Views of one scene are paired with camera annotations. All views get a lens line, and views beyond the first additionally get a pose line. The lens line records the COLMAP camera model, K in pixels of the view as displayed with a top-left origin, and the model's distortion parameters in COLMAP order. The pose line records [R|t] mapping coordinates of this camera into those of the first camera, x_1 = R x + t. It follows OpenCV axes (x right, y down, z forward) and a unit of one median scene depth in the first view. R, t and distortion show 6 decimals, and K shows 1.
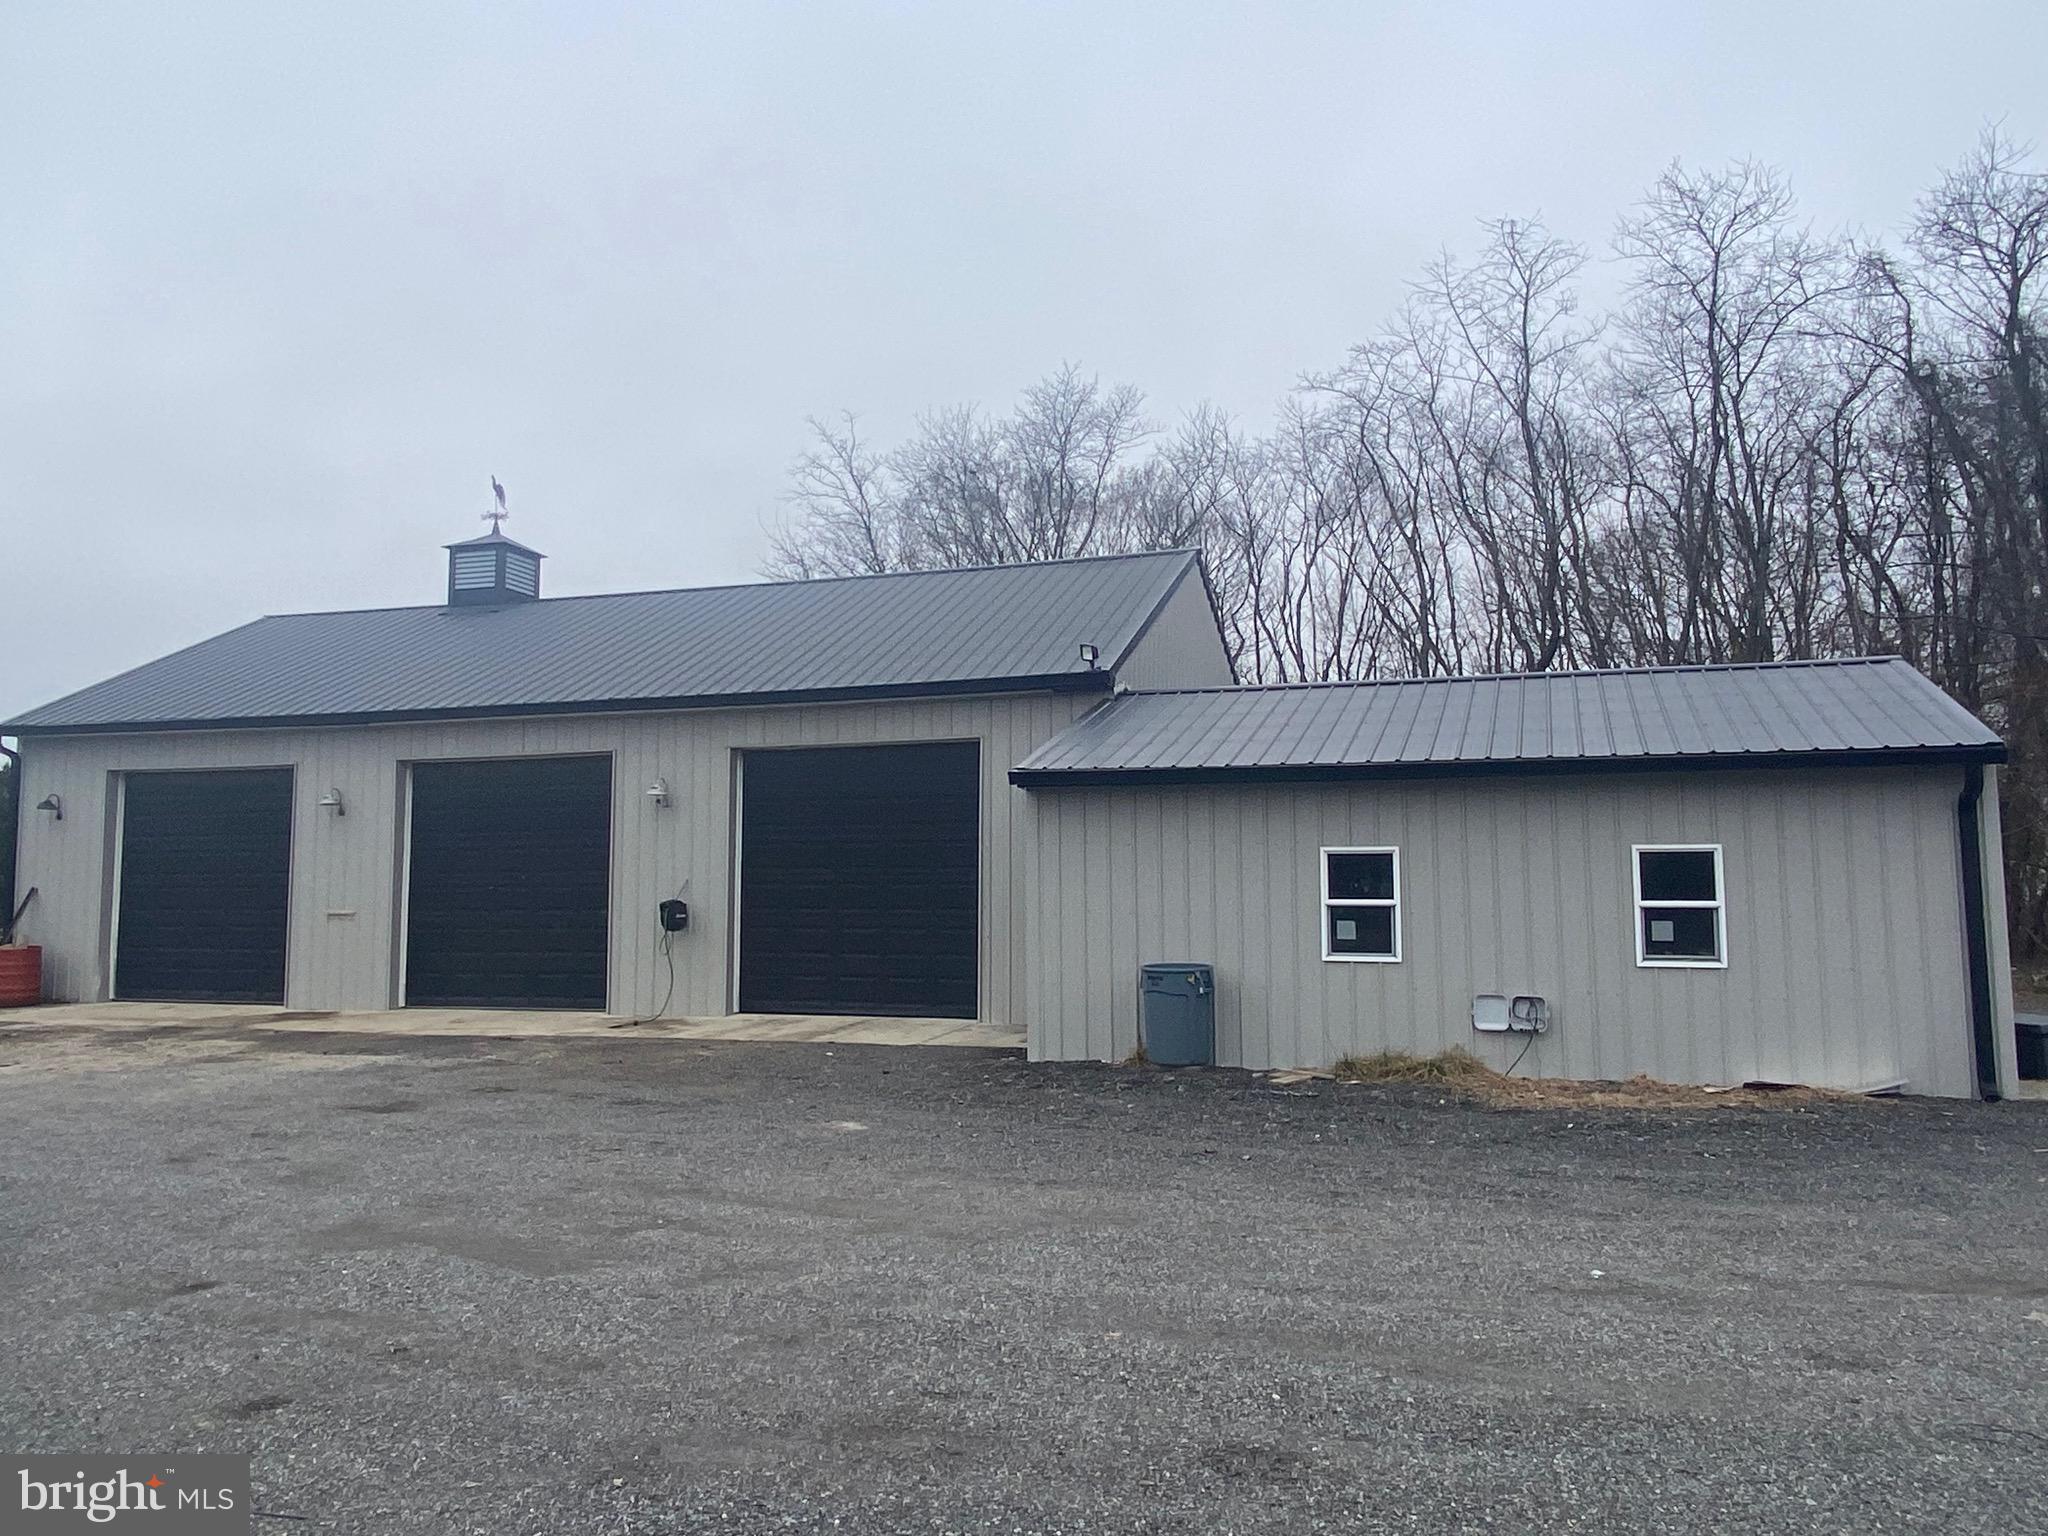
lens RADIAL K [[1510.1, 0, 1024.0], [0, 1510.1, 768.0], [0, 0, 1]] dist [0.001439, 0.000244]
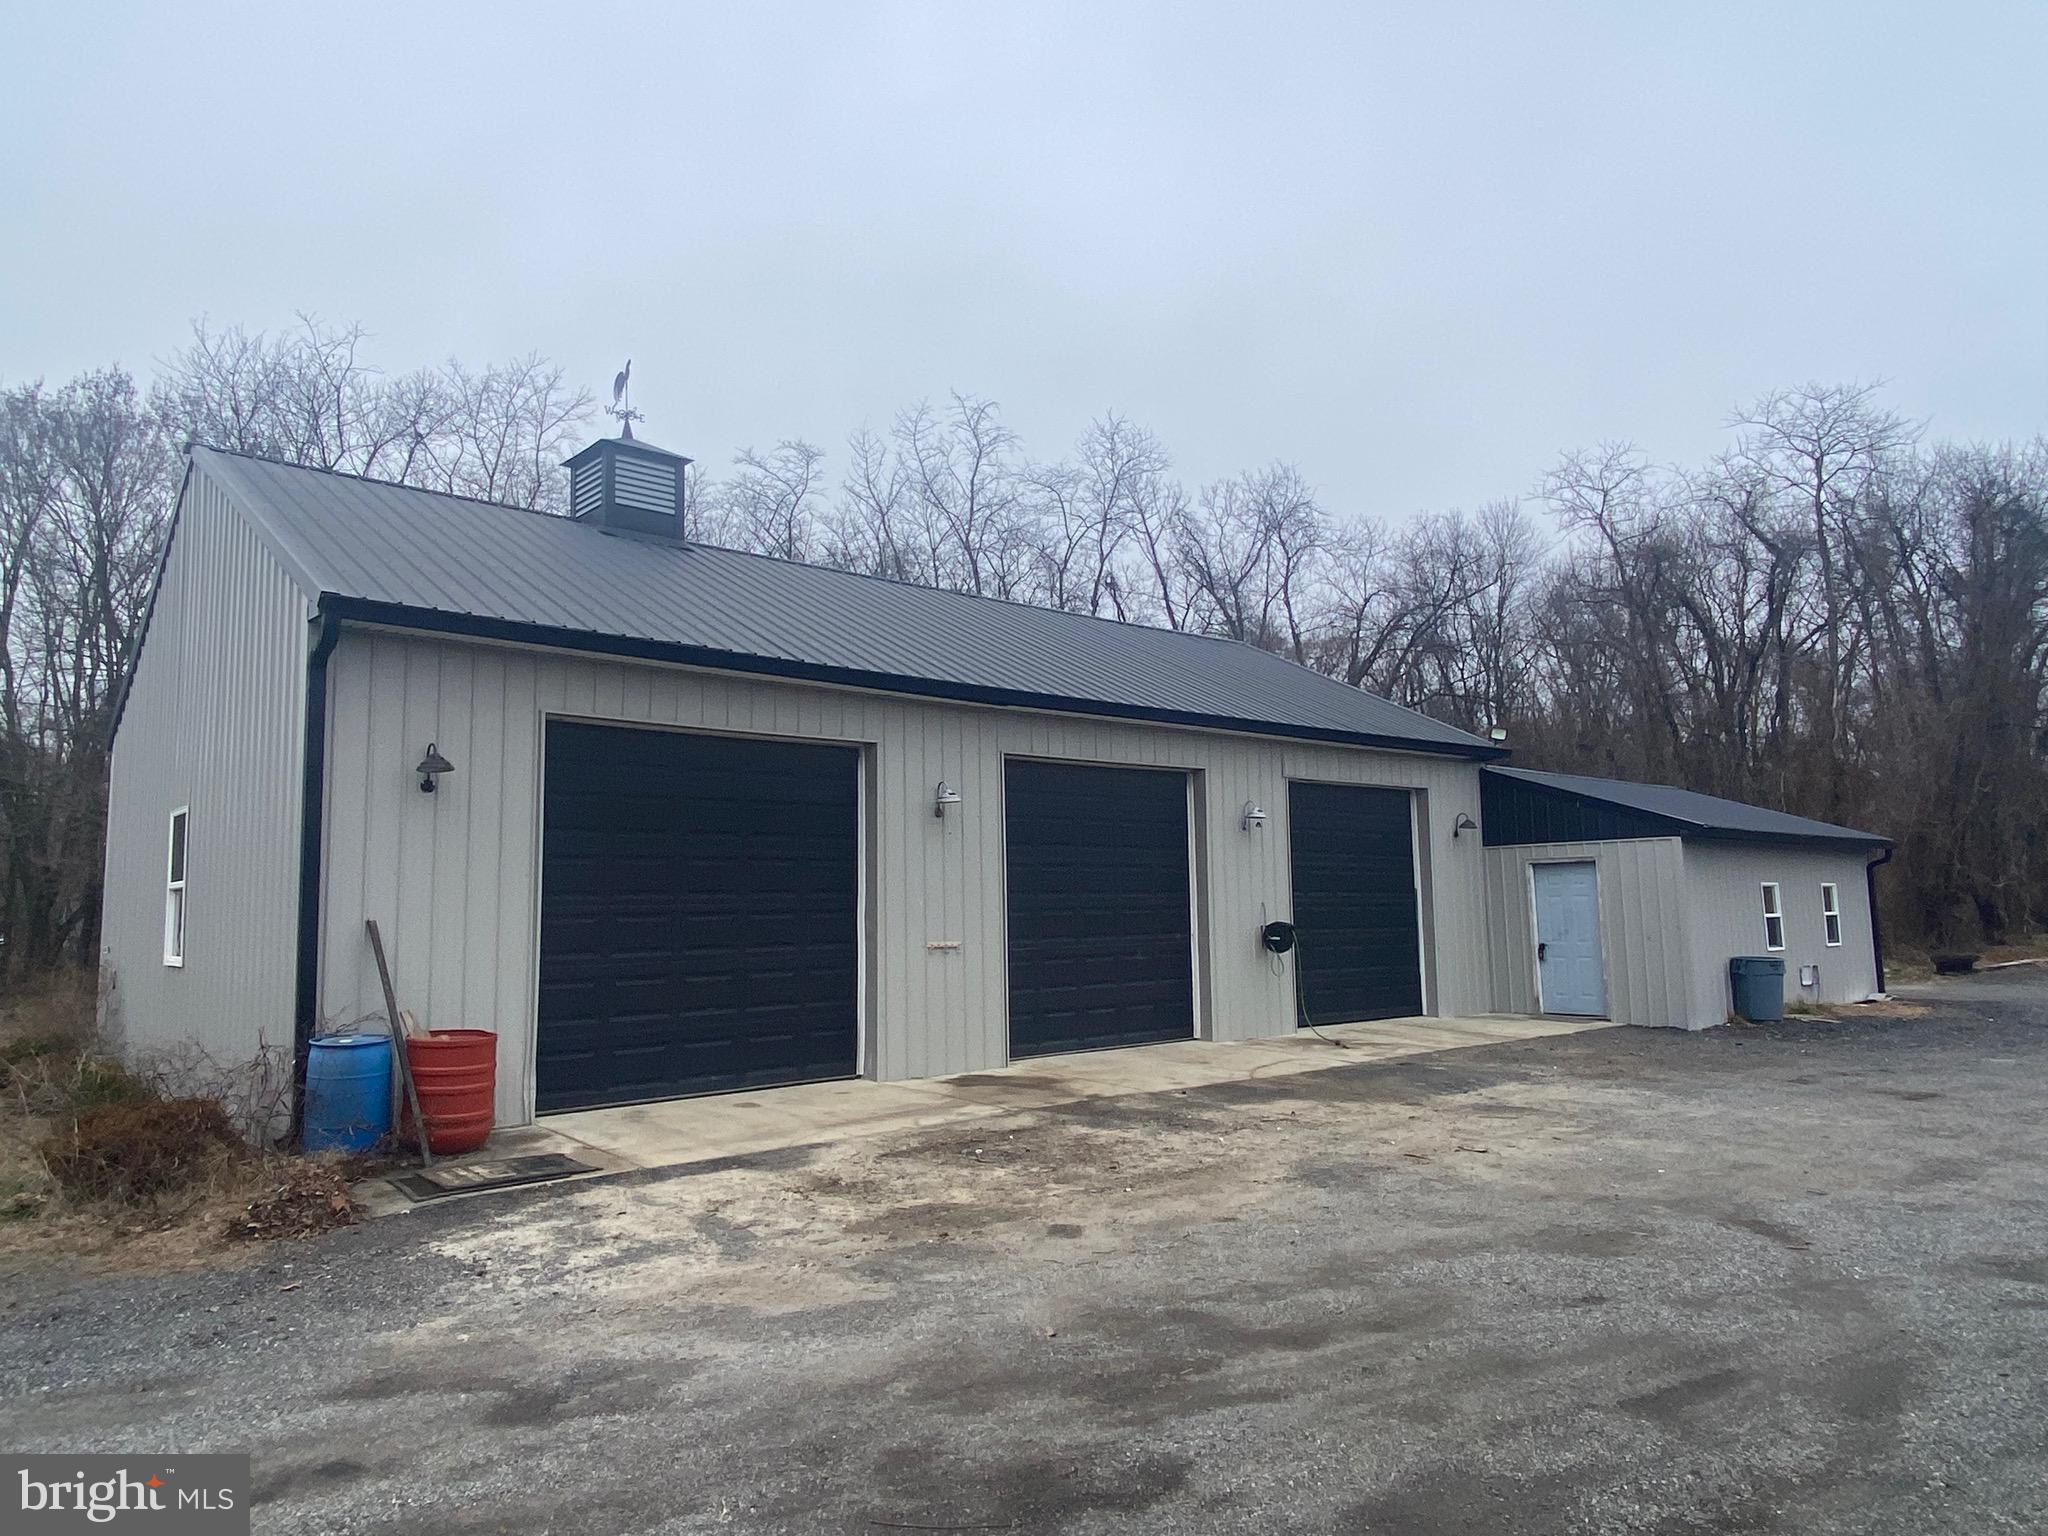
lens RADIAL K [[1295.3, 0, 1024.0], [0, 1295.3, 768.0], [0, 0, 1]] dist [-0.091750, 0.000176]
pose [[0.568912, 0.075643, 0.818912, -0.975953], [-0.084969, 0.995838, -0.032956, 0.023500], [-0.817997, -0.050833, 0.572972, 0.592253]]
